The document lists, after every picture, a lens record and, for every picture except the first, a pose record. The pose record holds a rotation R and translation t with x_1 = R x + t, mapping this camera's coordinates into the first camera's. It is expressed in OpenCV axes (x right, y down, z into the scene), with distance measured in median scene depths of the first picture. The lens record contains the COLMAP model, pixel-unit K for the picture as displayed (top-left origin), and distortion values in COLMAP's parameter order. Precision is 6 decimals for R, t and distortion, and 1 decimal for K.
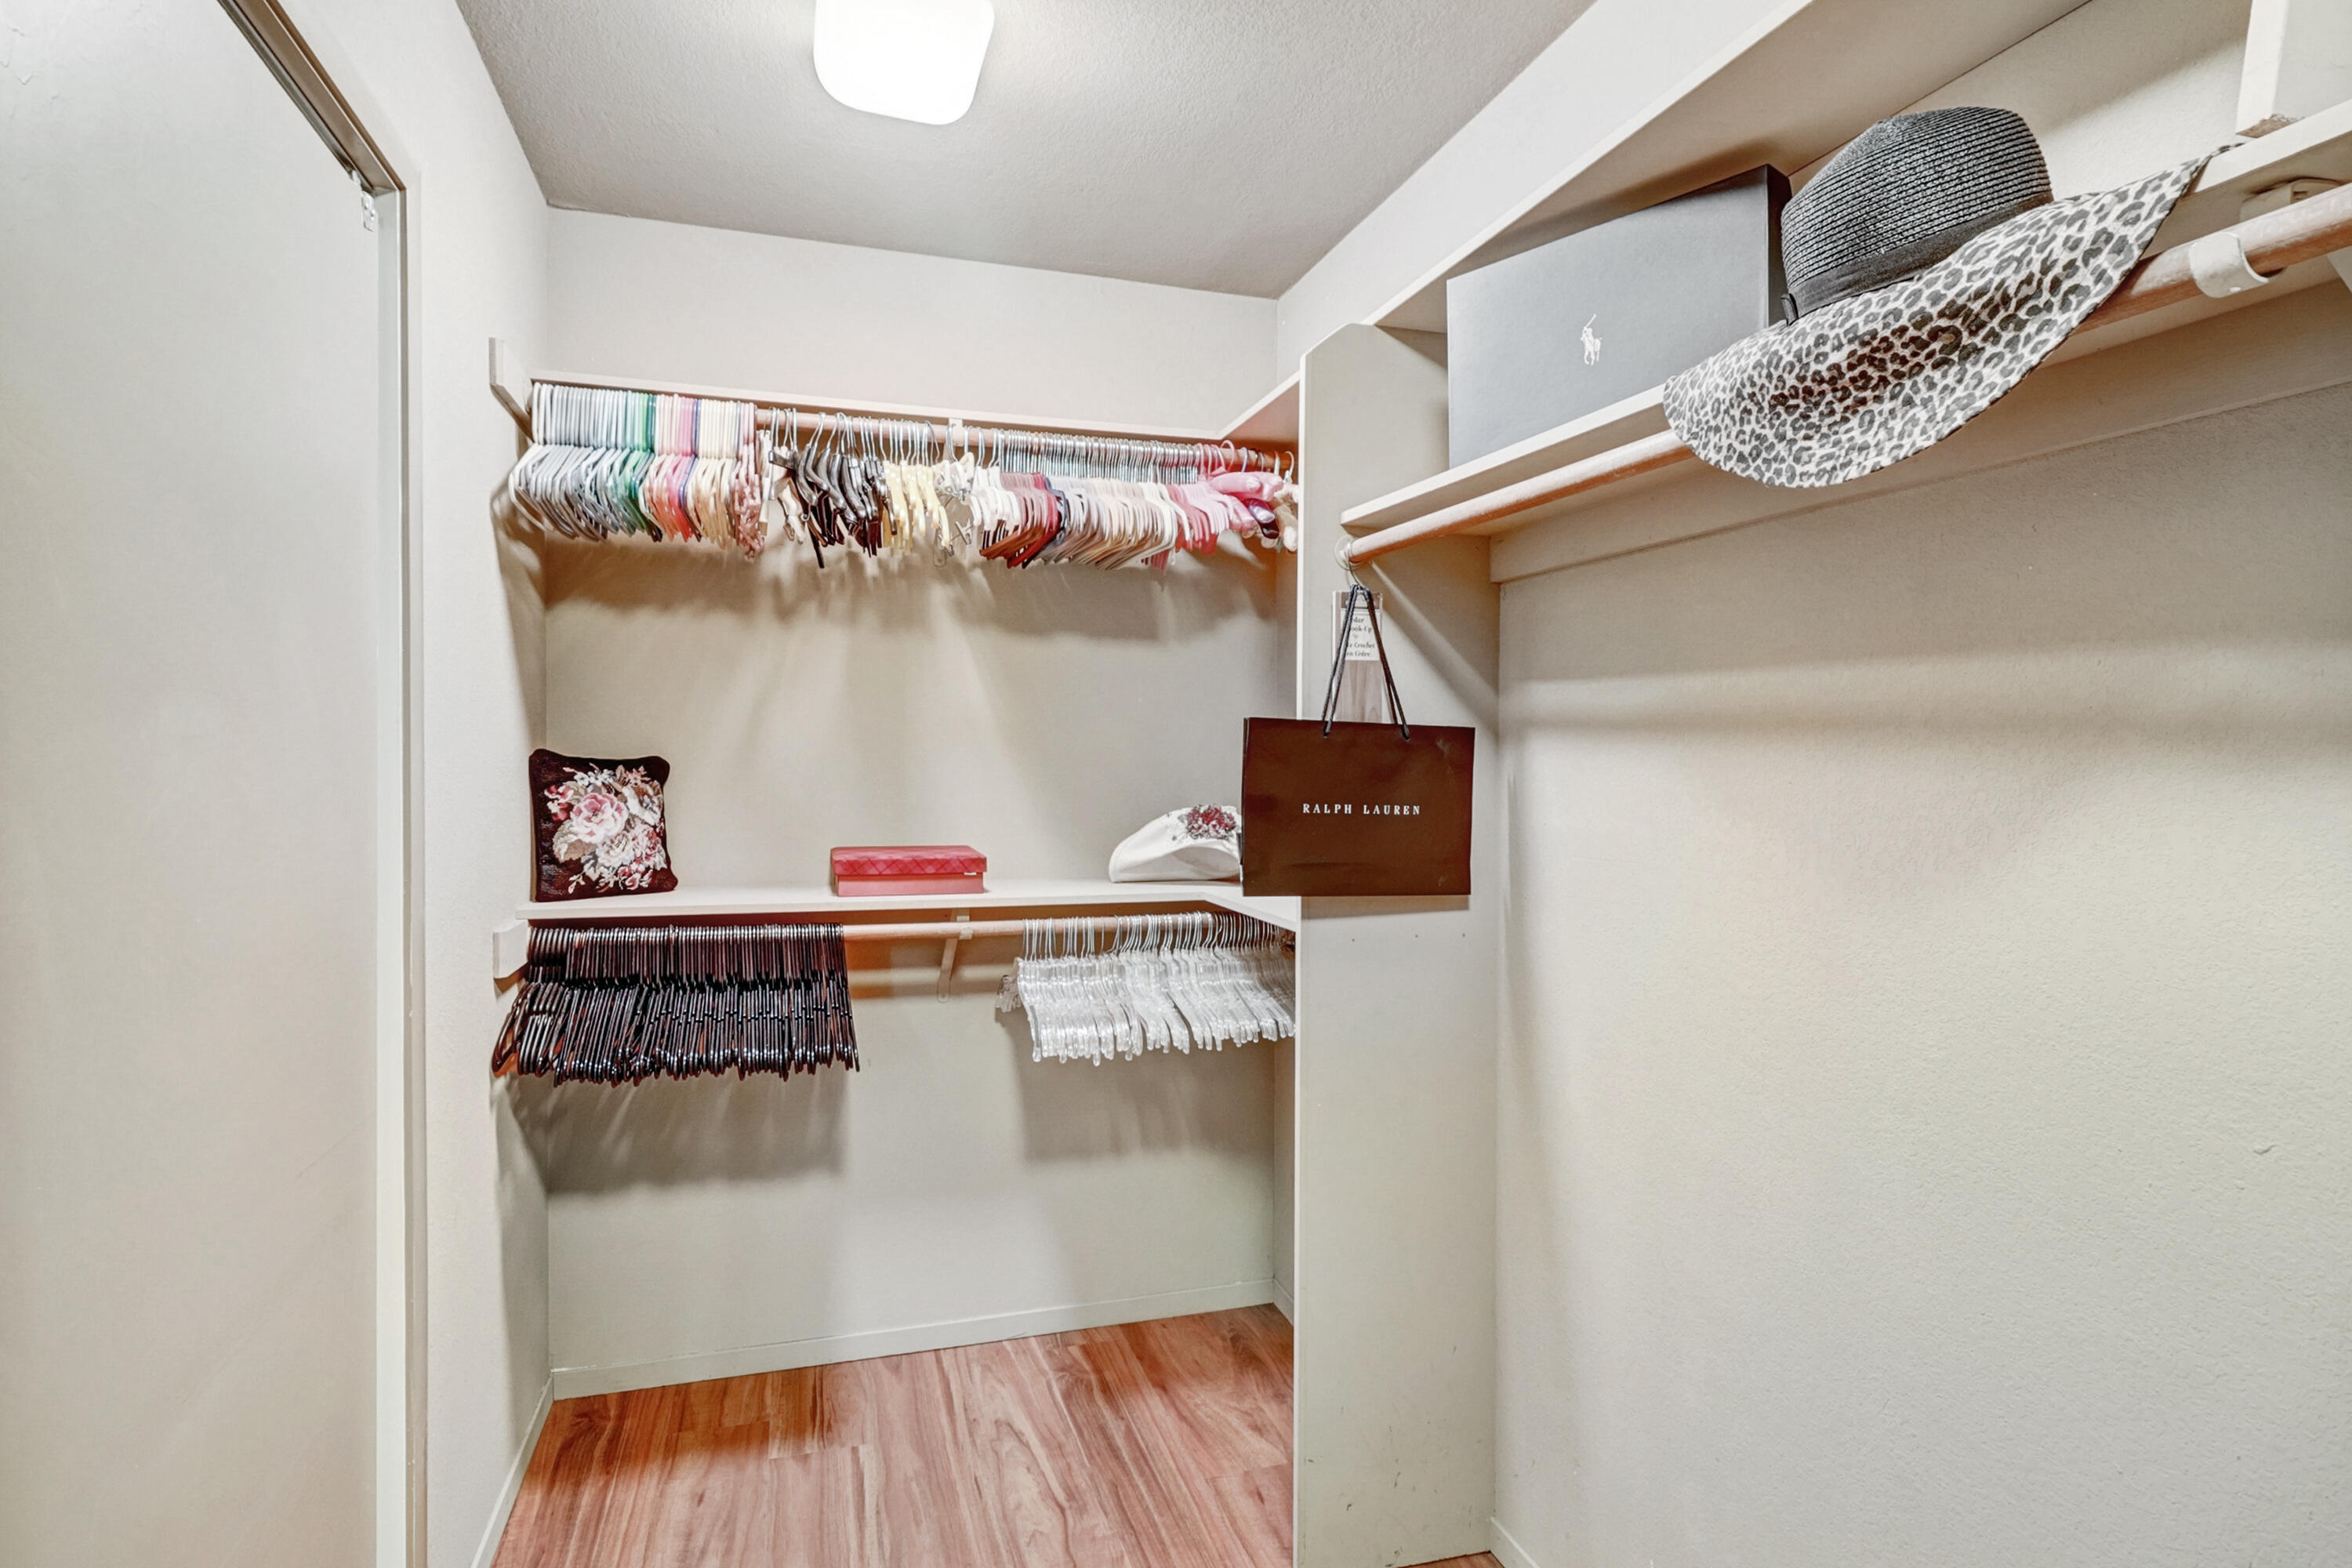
lens RADIAL K [[1080.7, 0, 1178.3], [0, 1080.7, 748.2], [0, 0, 1]] dist [0.001953, 0.000232]
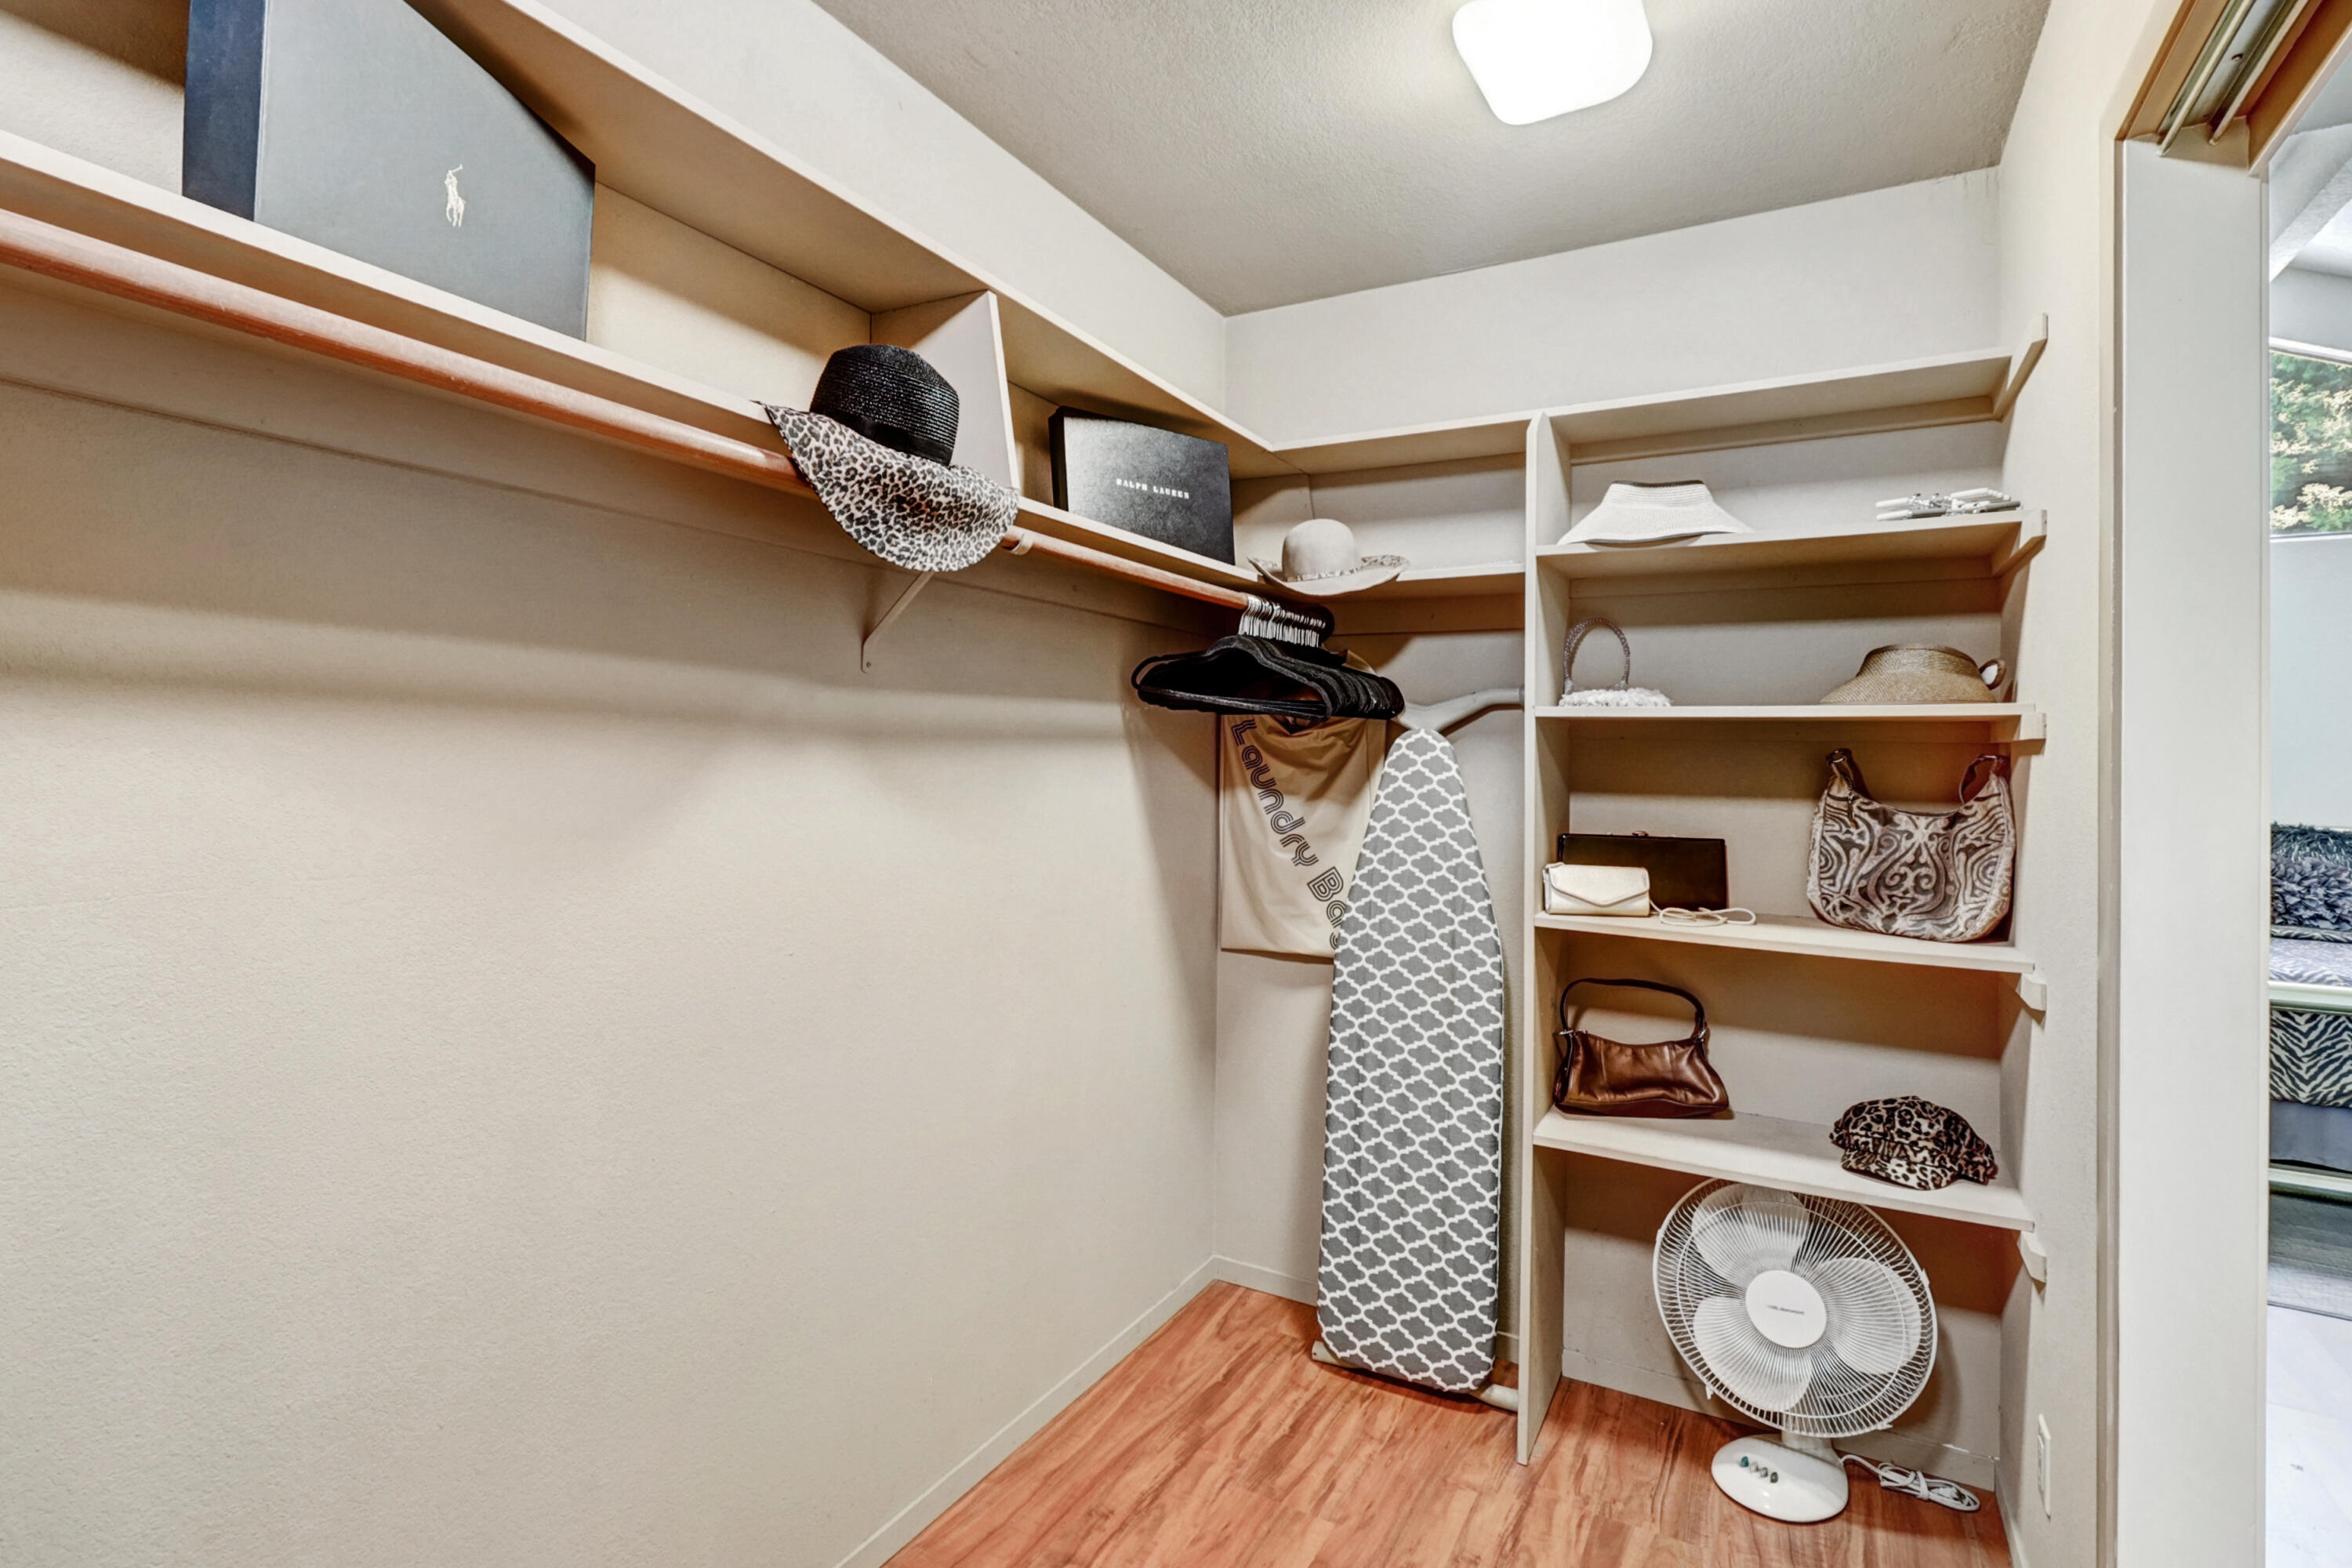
lens RADIAL K [[1080.7, 0, 1178.3], [0, 1080.7, 748.2], [0, 0, 1]] dist [0.001953, 0.000232]
pose [[-0.637516, -0.010132, 0.770370, -0.810150], [-0.022456, 0.999733, -0.005435, 0.015182], [-0.770110, -0.020764, -0.637573, 1.614123]]
